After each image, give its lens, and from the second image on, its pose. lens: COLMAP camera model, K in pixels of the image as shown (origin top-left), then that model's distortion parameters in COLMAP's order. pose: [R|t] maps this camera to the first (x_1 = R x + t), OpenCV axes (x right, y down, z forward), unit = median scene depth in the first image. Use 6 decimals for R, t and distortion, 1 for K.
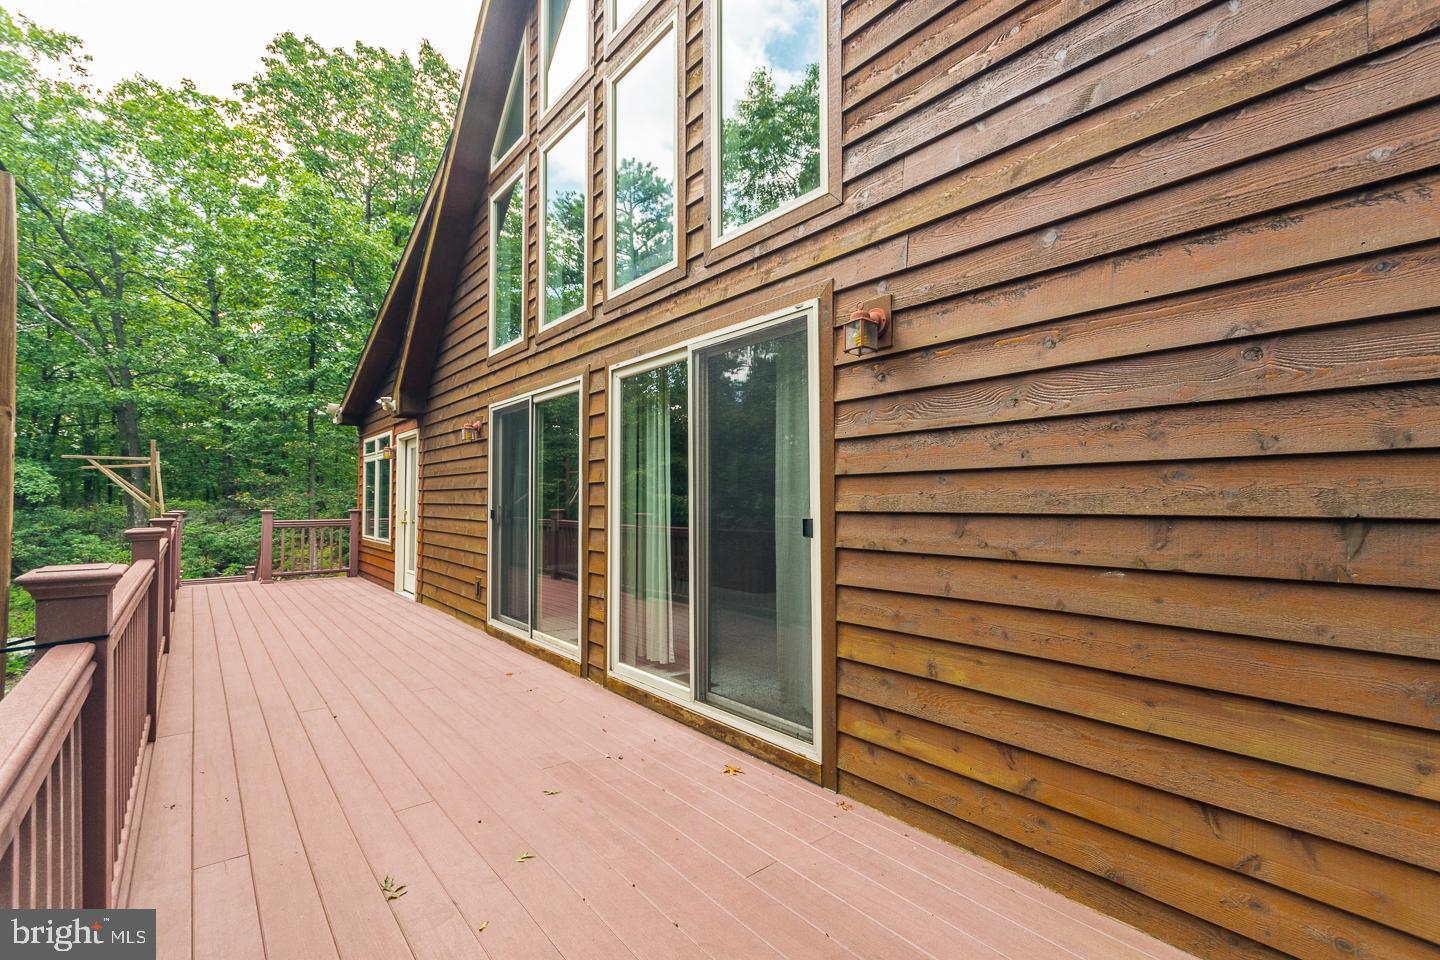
lens RADIAL K [[628.7, 0, 713.7], [0, 628.7, 486.4], [0, 0, 1]] dist [-0.001064, -0.000304]
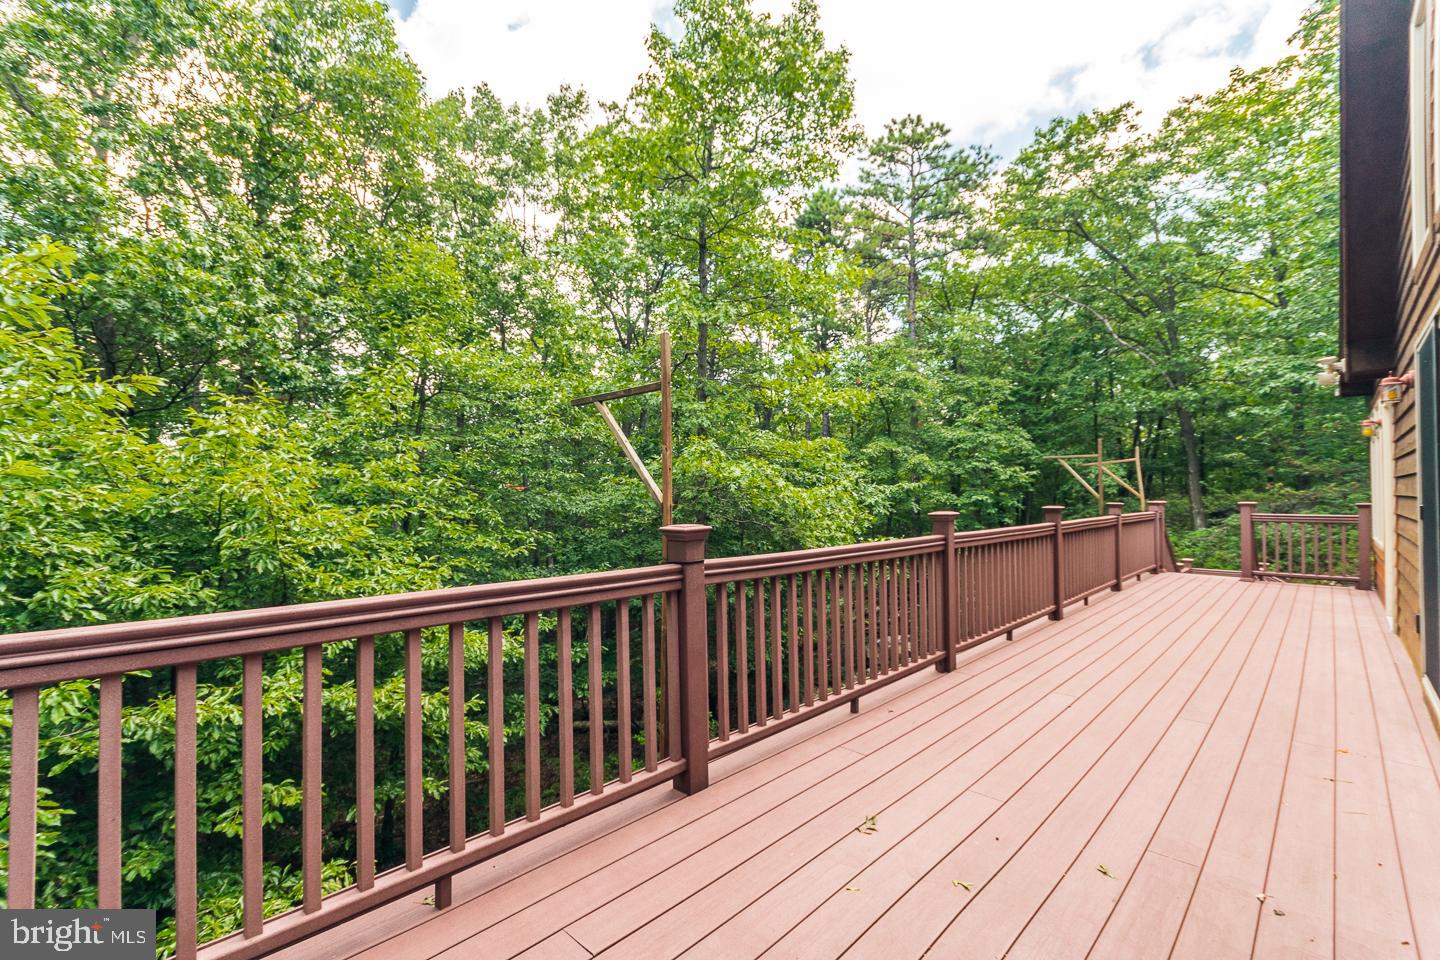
lens RADIAL K [[628.7, 0, 713.7], [0, 628.7, 486.4], [0, 0, 1]] dist [-0.001064, -0.000304]
pose [[0.098520, -0.007796, -0.995105, 0.092810], [0.021861, 0.999745, -0.005668, 0.001903], [0.994895, -0.021196, 0.098665, 0.090557]]
